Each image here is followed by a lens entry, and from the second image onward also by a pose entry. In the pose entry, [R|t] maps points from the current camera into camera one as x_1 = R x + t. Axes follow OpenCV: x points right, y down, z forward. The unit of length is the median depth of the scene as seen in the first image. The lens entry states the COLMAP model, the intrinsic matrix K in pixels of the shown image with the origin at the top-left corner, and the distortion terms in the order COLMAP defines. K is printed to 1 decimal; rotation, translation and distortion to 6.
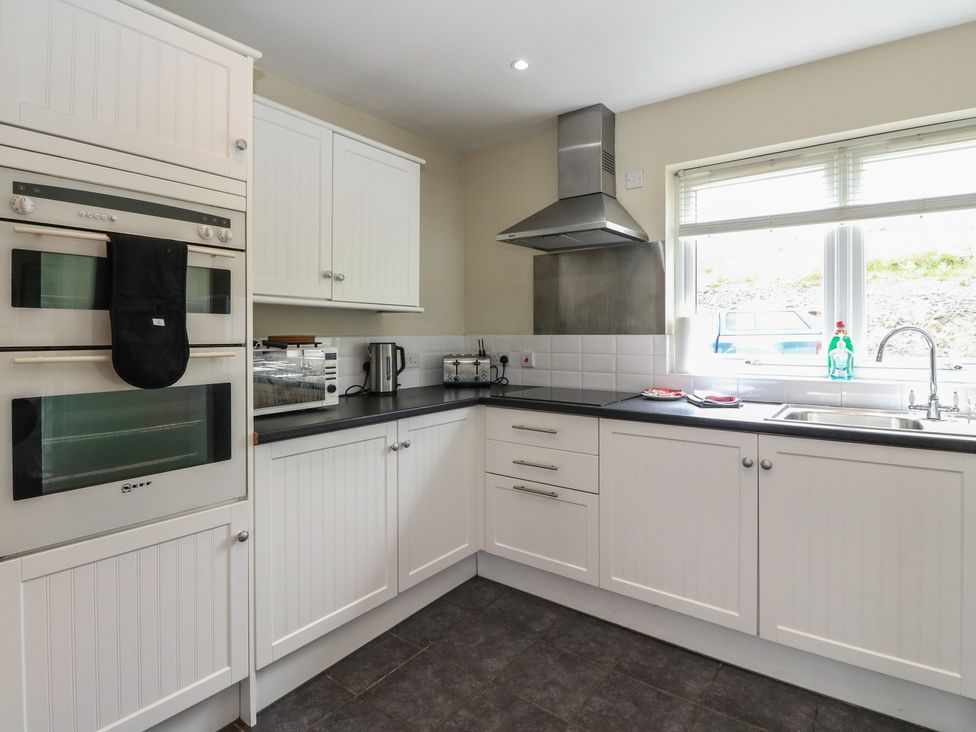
lens RADIAL K [[528.4, 0, 504.7], [0, 528.4, 335.6], [0, 0, 1]] dist [-0.011454, -0.004250]
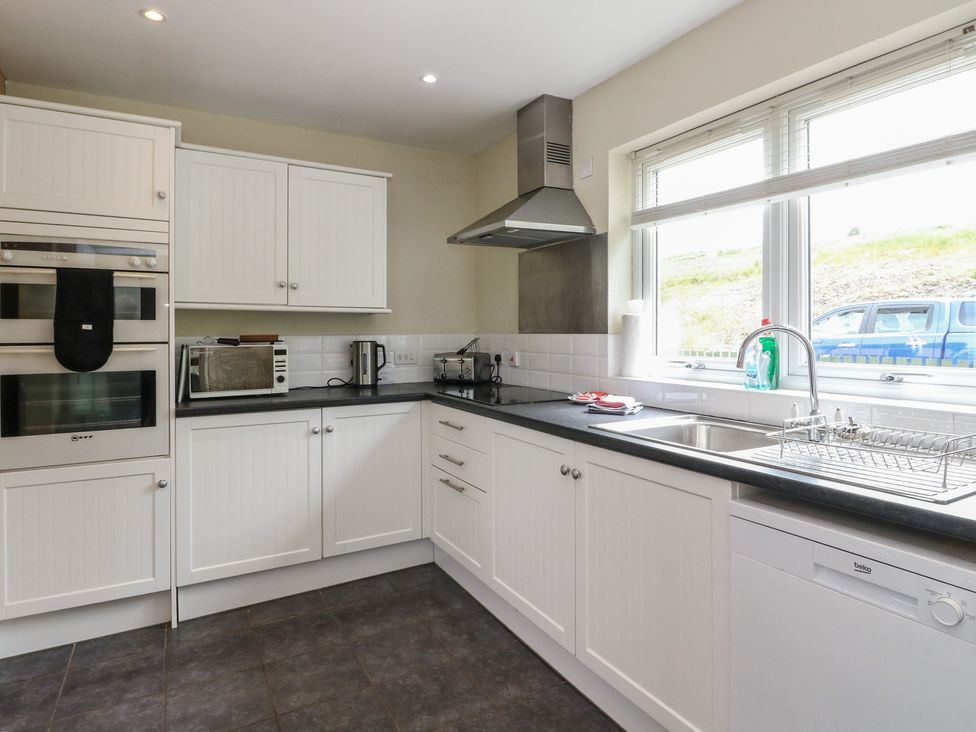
lens RADIAL K [[576.2, 0, 497.4], [0, 576.2, 333.4], [0, 0, 1]] dist [-0.003995, -0.011597]
pose [[0.911704, 0.000023, -0.410847, 0.658812], [0.001006, 0.999997, 0.002289, -0.006285], [0.410846, -0.002500, 0.911701, 0.004540]]
